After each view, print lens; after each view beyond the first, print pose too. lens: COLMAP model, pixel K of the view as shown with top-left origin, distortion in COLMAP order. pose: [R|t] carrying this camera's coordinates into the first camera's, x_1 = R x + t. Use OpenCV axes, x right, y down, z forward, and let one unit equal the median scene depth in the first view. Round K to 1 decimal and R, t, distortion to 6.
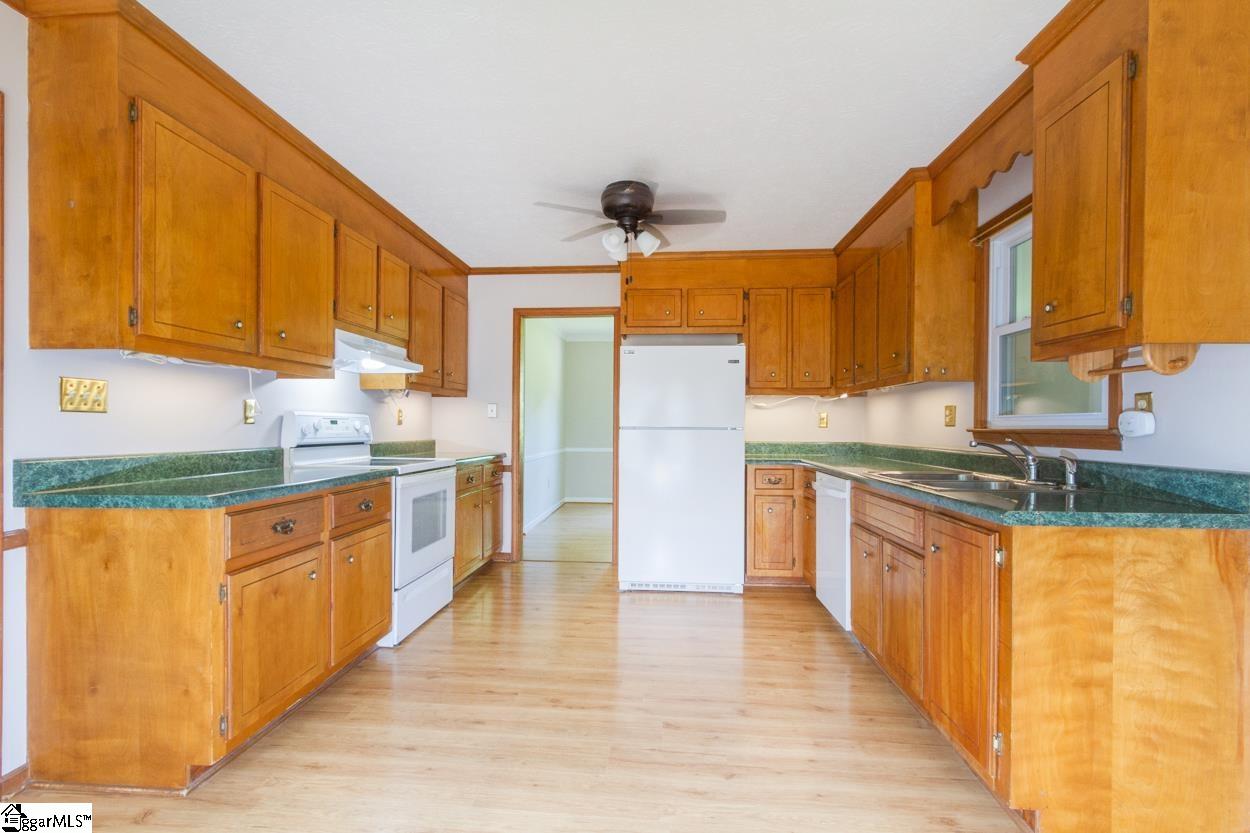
lens RADIAL K [[569.3, 0, 618.8], [0, 569.3, 431.0], [0, 0, 1]] dist [-0.002122, -0.000094]
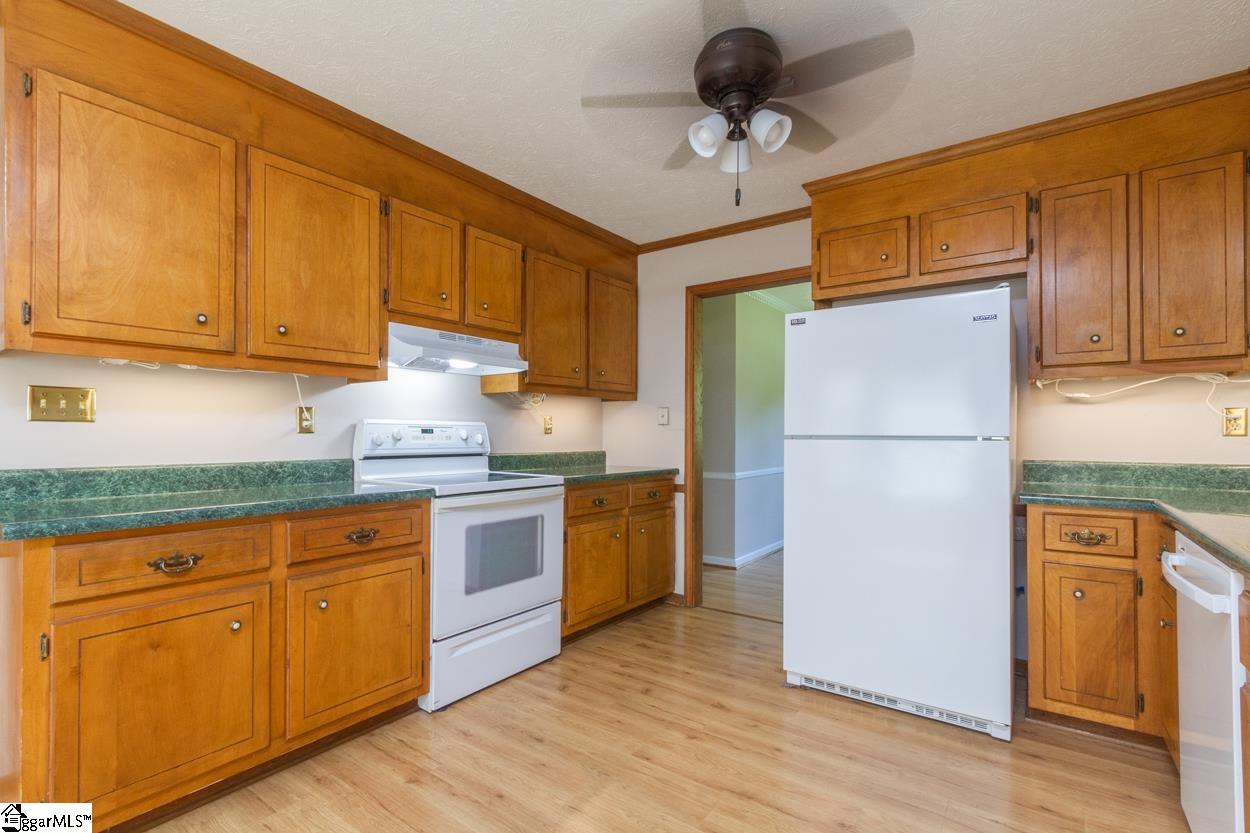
lens RADIAL K [[569.3, 0, 618.8], [0, 569.3, 431.0], [0, 0, 1]] dist [-0.002122, -0.000094]
pose [[0.853359, -0.006459, -0.521283, 0.198223], [-0.001985, 0.999876, -0.015639, -0.002193], [0.521319, 0.014380, 0.853241, 0.364495]]
